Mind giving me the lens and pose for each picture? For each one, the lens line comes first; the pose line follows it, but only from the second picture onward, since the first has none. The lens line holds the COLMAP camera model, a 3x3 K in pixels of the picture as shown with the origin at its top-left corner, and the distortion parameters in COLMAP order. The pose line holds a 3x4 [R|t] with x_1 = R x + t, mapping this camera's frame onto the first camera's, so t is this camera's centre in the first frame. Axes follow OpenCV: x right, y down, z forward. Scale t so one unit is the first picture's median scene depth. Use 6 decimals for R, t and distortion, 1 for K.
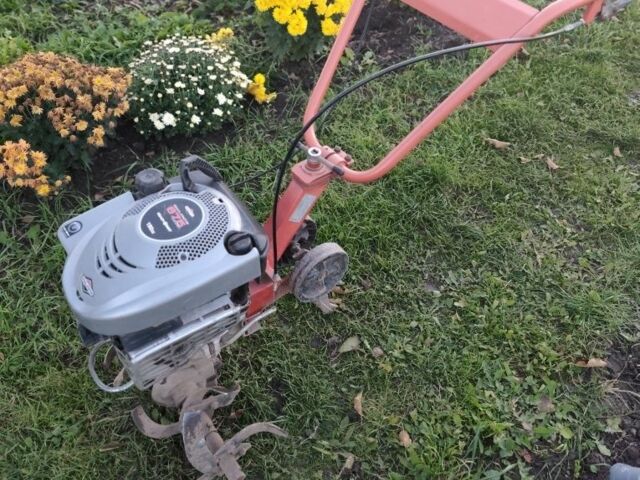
lens RADIAL K [[593.4, 0, 320.0], [0, 593.4, 240.0], [0, 0, 1]] dist [0.001891, 0.002605]
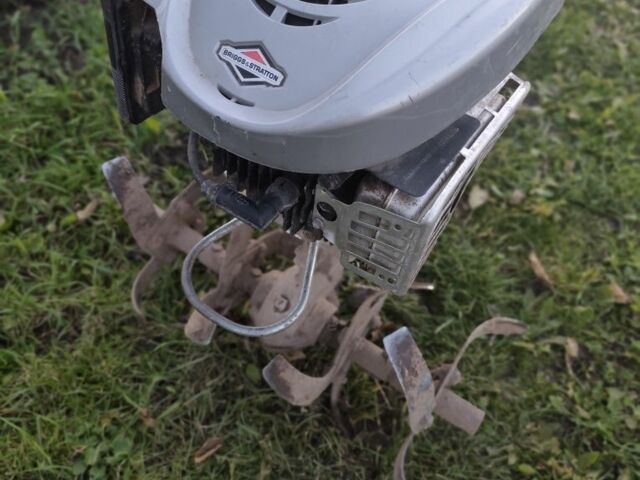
lens RADIAL K [[593.4, 0, 320.0], [0, 593.4, 240.0], [0, 0, 1]] dist [0.001891, 0.002605]
pose [[0.928432, -0.240854, 0.282849, -0.351724], [0.208944, 0.968071, 0.138496, 0.103384], [-0.307176, -0.069484, 0.949113, 0.446148]]
